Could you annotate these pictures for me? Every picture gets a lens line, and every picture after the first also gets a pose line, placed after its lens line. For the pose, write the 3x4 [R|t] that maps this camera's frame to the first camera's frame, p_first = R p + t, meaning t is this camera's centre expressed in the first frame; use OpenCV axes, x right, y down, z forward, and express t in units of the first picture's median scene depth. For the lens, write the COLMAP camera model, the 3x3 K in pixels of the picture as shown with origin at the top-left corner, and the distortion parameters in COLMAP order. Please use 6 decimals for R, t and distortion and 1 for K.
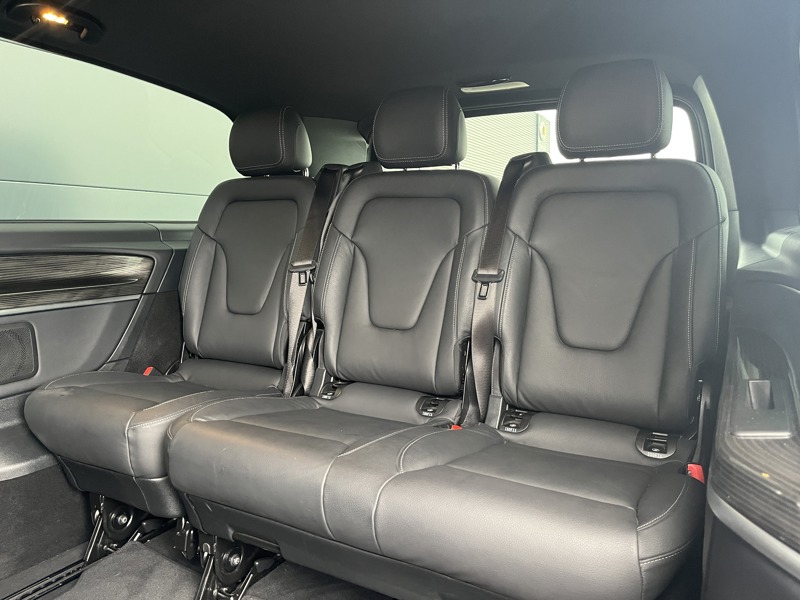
lens RADIAL K [[609.4, 0, 408.2], [0, 609.4, 297.9], [0, 0, 1]] dist [0.041978, -0.082784]
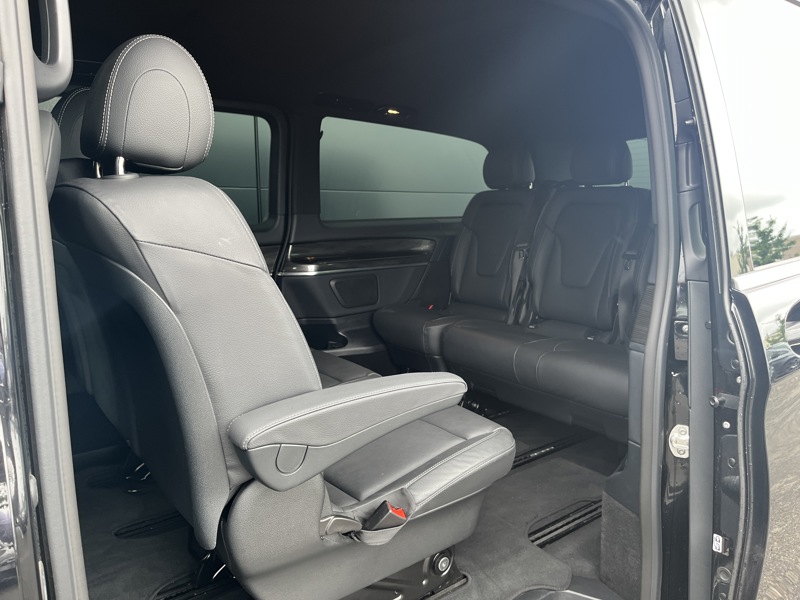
lens RADIAL K [[609.4, 0, 404.6], [0, 609.4, 303.3], [0, 0, 1]] dist [0.041978, -0.082784]
pose [[0.913047, 0.054411, -0.404208, 0.209752], [-0.036585, 0.997992, 0.051700, 0.025550], [0.406210, -0.032417, 0.913205, -0.626626]]
